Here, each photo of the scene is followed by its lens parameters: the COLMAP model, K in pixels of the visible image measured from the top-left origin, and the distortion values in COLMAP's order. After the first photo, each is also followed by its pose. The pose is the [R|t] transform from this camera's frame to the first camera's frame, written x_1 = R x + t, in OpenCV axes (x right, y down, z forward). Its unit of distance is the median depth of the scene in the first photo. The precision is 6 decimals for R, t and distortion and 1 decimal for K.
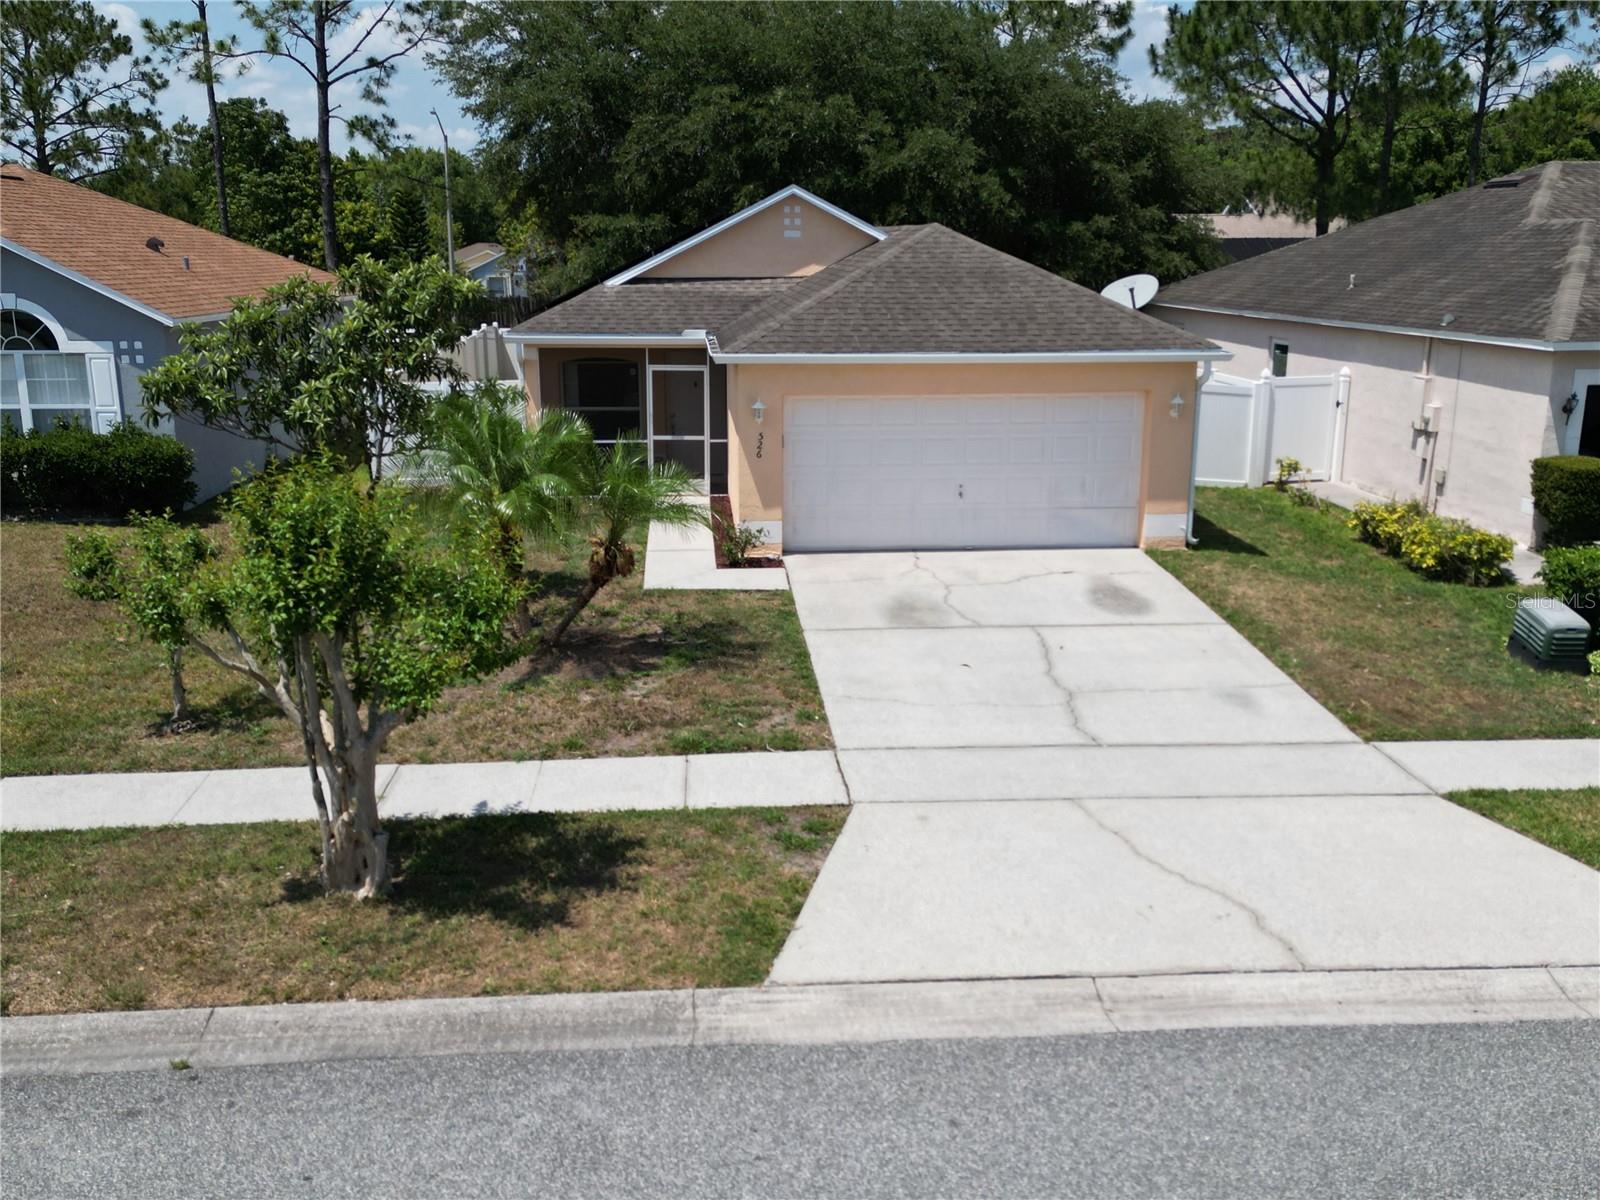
lens RADIAL K [[1452.7, 0, 804.6], [0, 1452.7, 606.3], [0, 0, 1]] dist [0.042388, 0.000000]
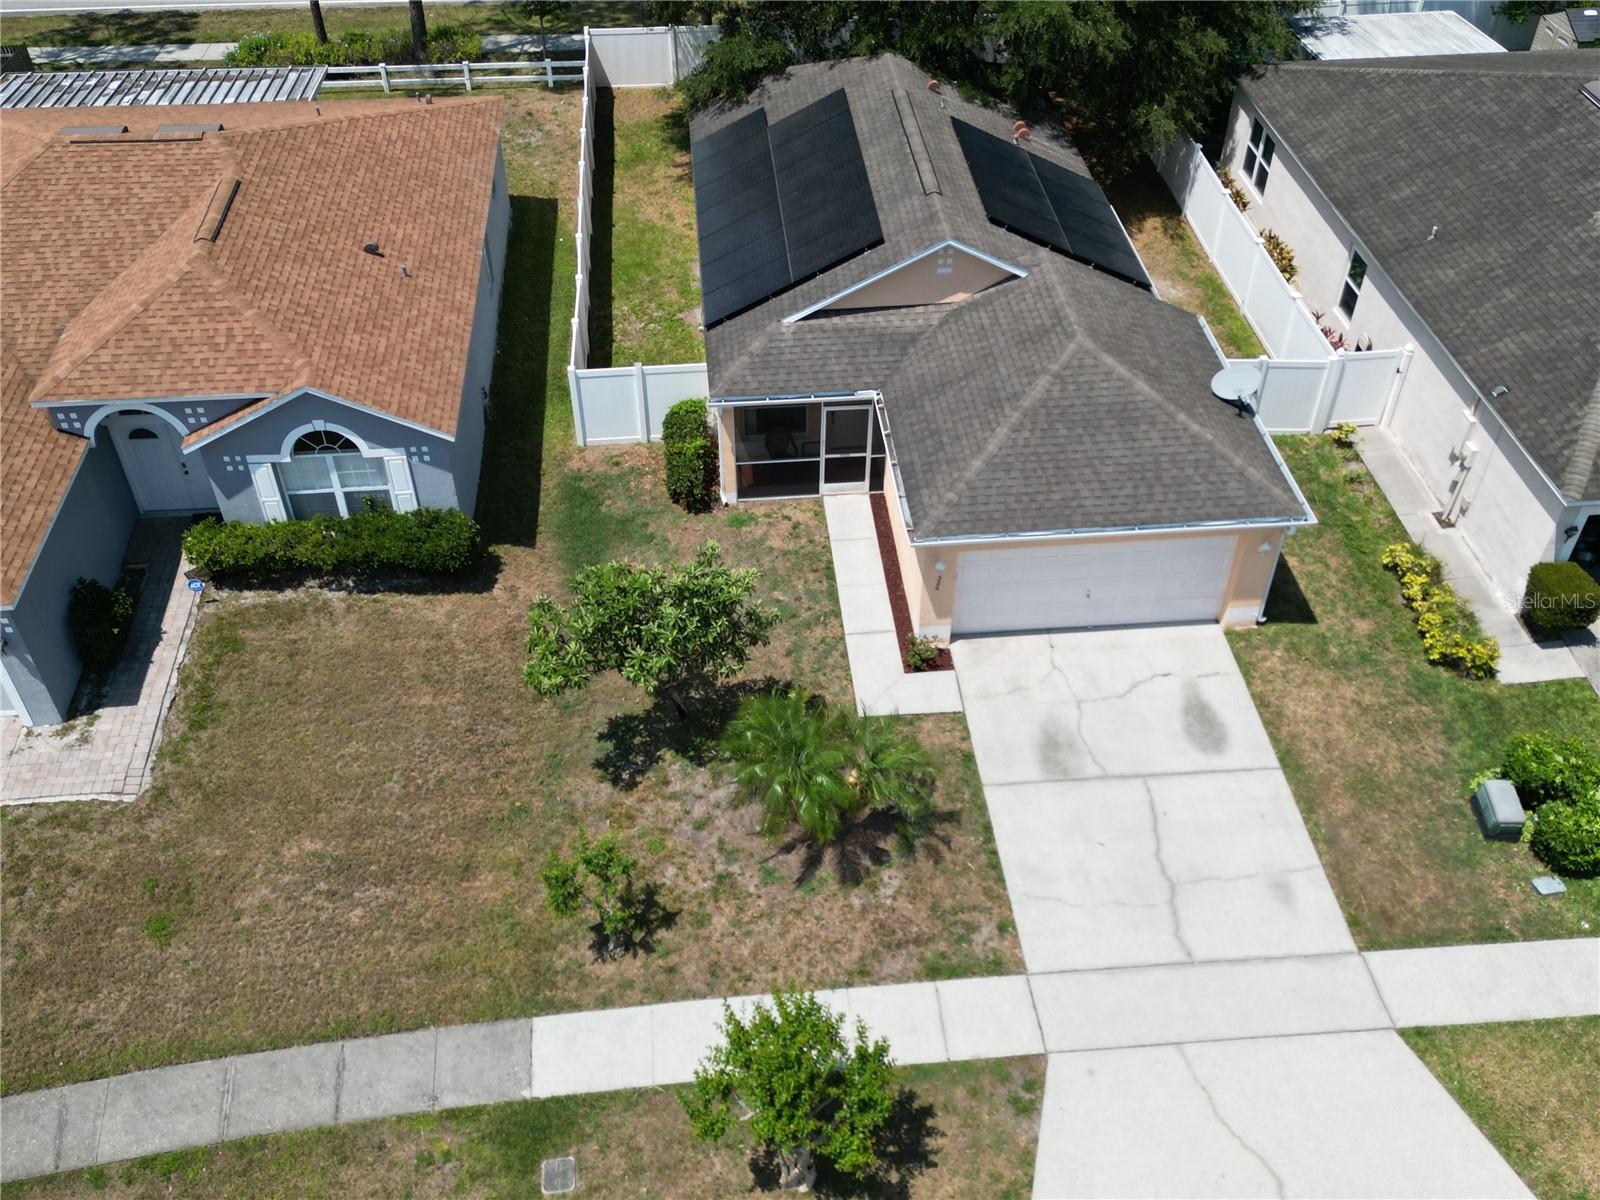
lens RADIAL K [[1452.7, 0, 797.0], [0, 1452.7, 593.3], [0, 0, 1]] dist [0.042388, 0.000000]
pose [[0.999954, -0.009039, 0.003314, -0.139417], [0.006404, 0.881515, 0.472113, -0.614516], [-0.007189, -0.472070, 0.881532, -0.130085]]
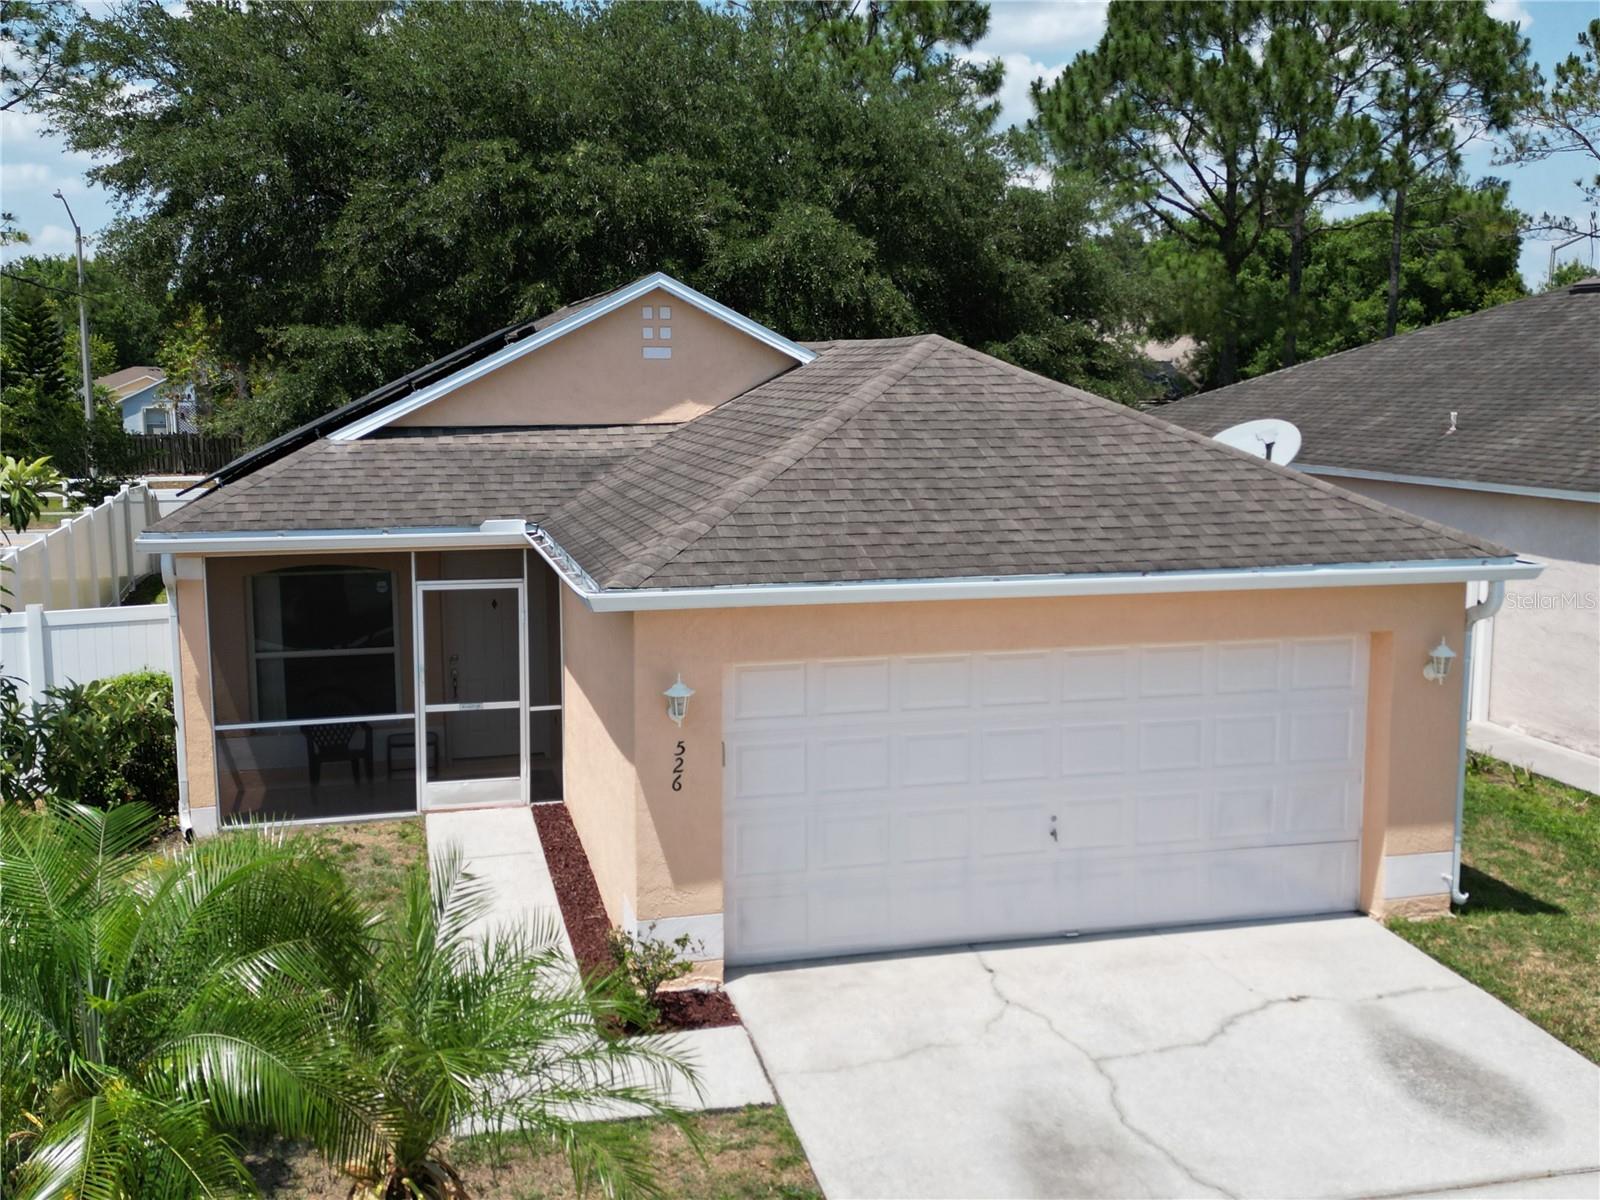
lens RADIAL K [[1577.2, 0, 799.1], [0, 1577.2, 604.6], [0, 0, 1]] dist [0.064413, 0.000000]
pose [[0.984918, -0.027468, 0.170829, -0.069001], [0.043542, 0.994892, -0.091075, -0.098653], [-0.167455, 0.097140, 0.981082, 0.394270]]
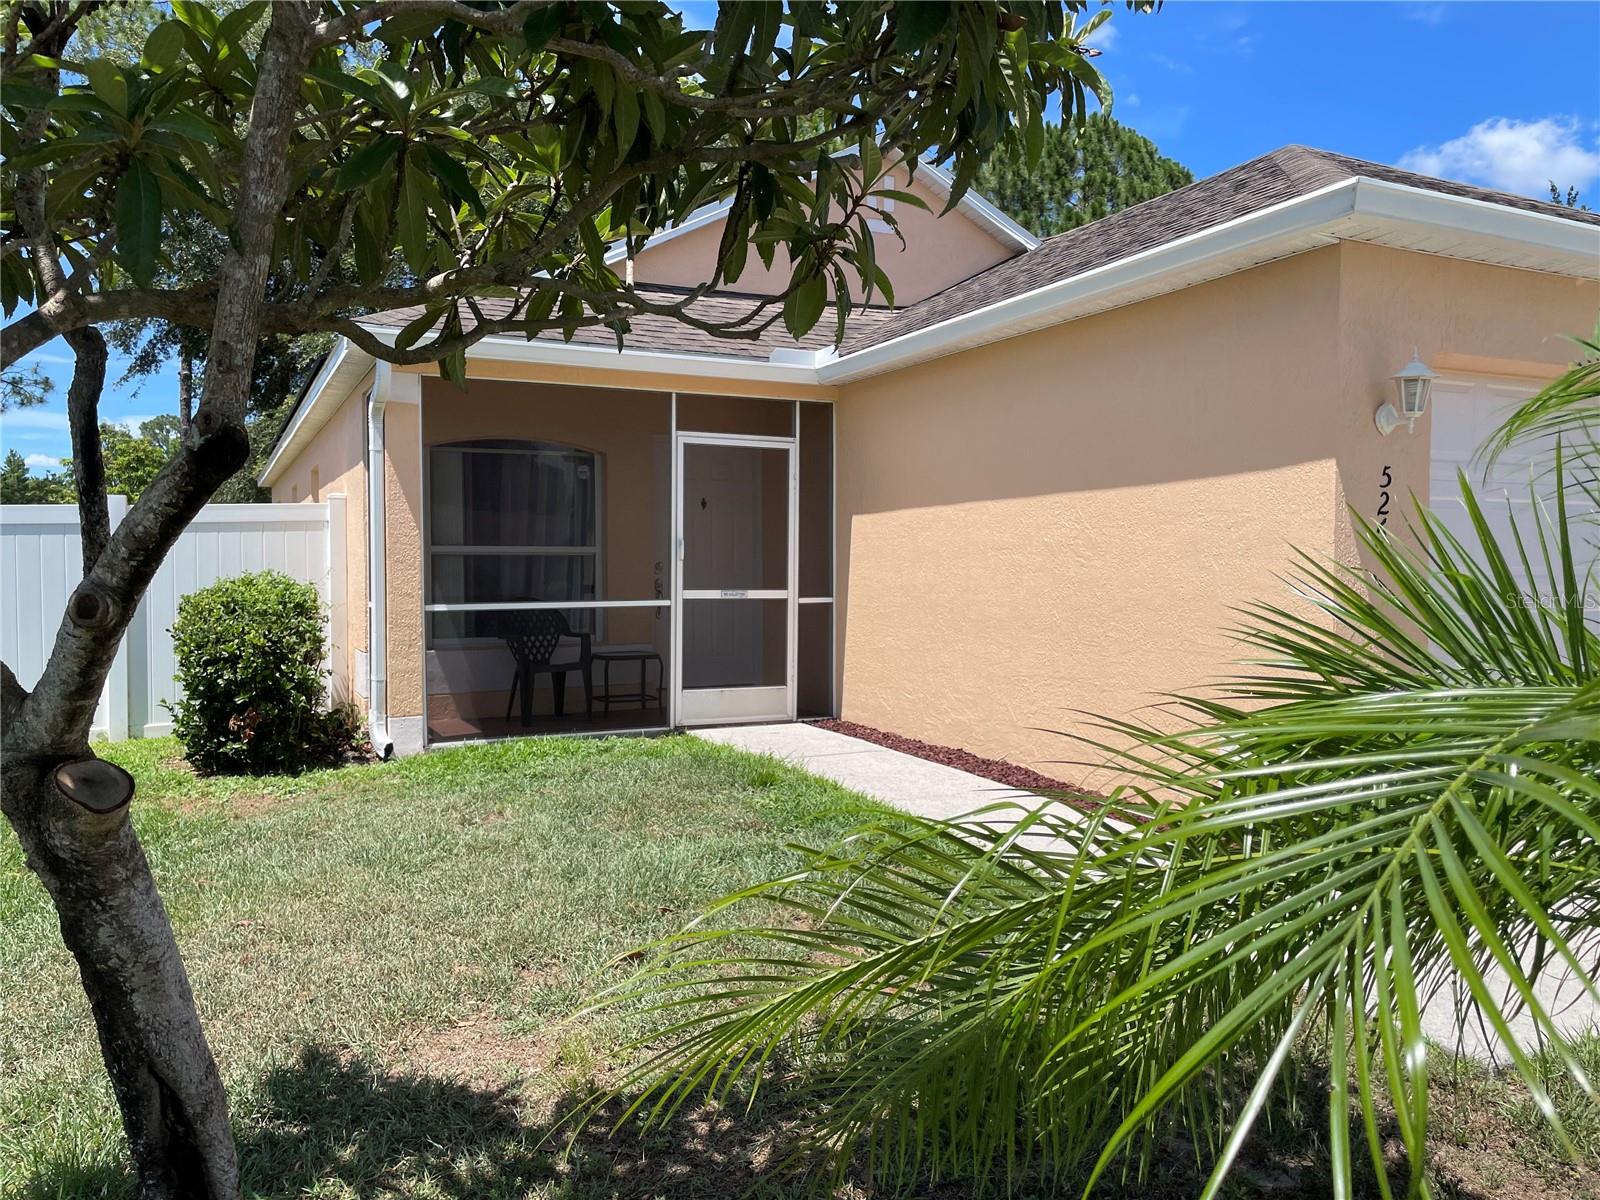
lens RADIAL K [[1200.0, 0, 799.9], [0, 1200.0, 587.7], [0, 0, 1]] dist [0.005197, -0.017260]
pose [[0.930749, -0.012644, 0.365439, -0.212862], [0.091686, 0.975544, -0.199767, -0.044703], [-0.353976, 0.219438, 0.909147, 0.687413]]
